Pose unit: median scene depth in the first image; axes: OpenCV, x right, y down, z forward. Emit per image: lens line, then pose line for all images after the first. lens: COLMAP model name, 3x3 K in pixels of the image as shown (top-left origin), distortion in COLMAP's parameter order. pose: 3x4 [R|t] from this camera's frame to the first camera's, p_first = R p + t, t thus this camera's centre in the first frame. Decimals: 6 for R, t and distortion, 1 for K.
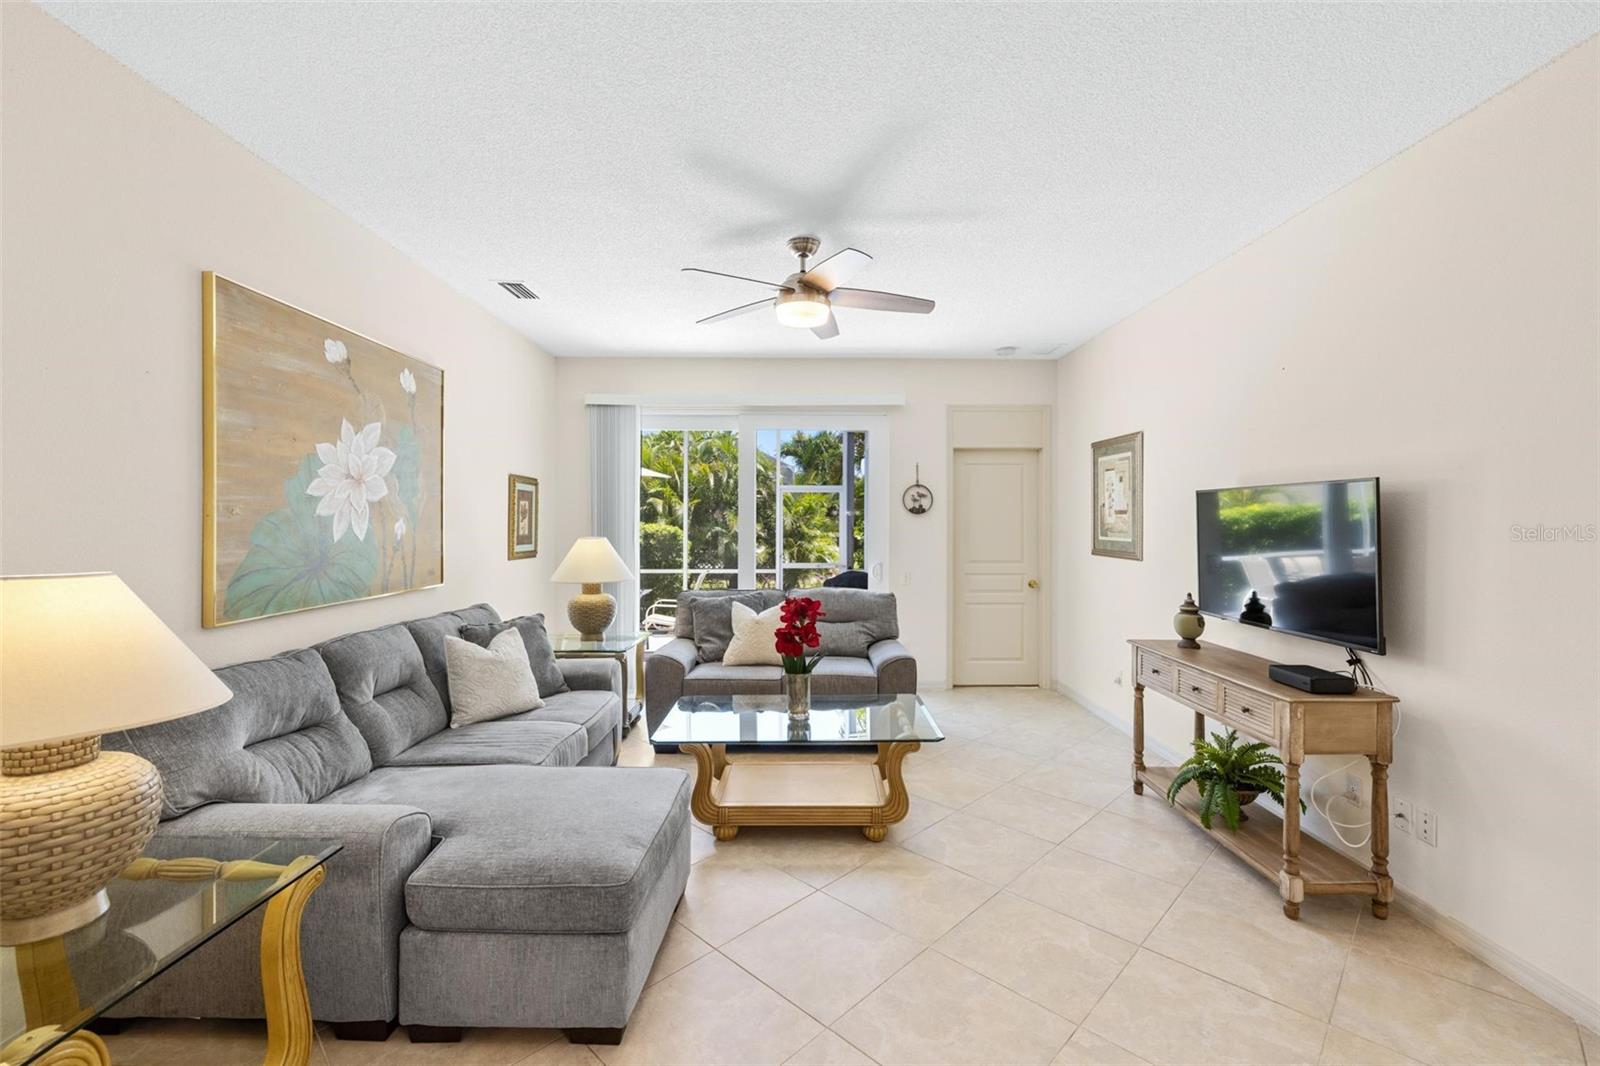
lens RADIAL K [[662.5, 0, 811.8], [0, 662.5, 528.7], [0, 0, 1]] dist [-0.006714, 0.000280]
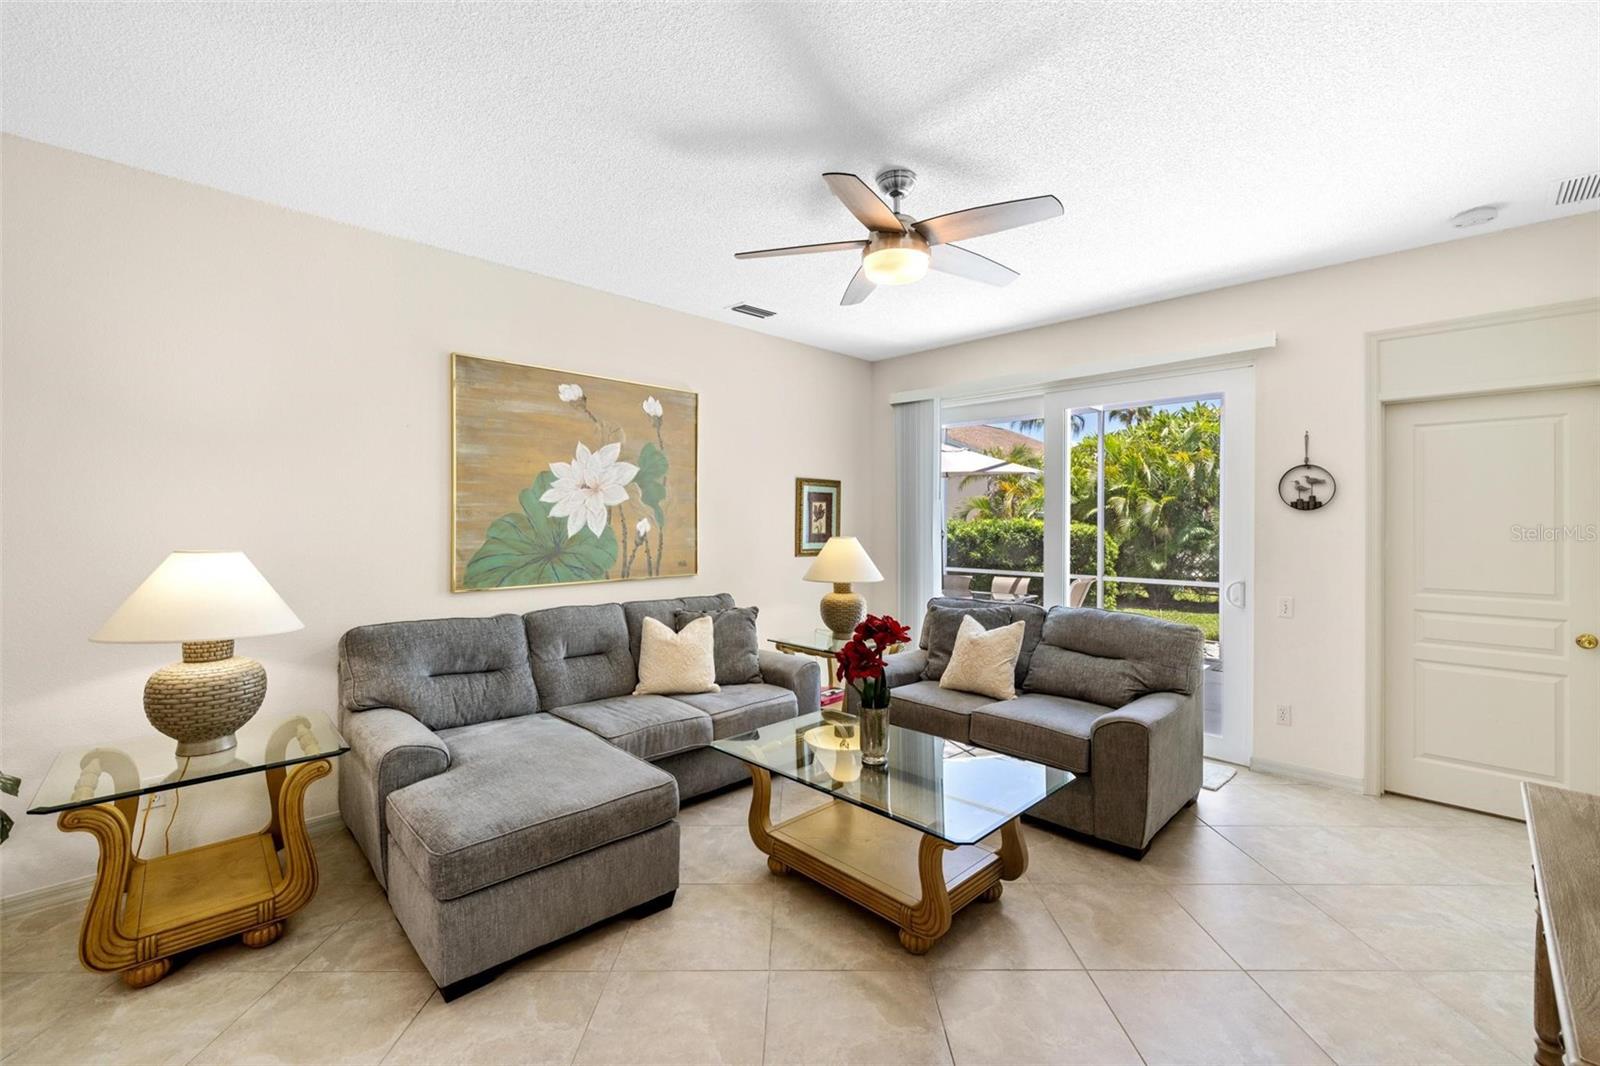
lens RADIAL K [[662.5, 0, 802.8], [0, 662.5, 524.1], [0, 0, 1]] dist [-0.006714, 0.000280]
pose [[0.705293, 0.004605, -0.708900, 0.459049], [-0.008666, 0.999960, -0.002126, -0.005136], [0.708862, 0.007643, 0.705305, 0.331439]]
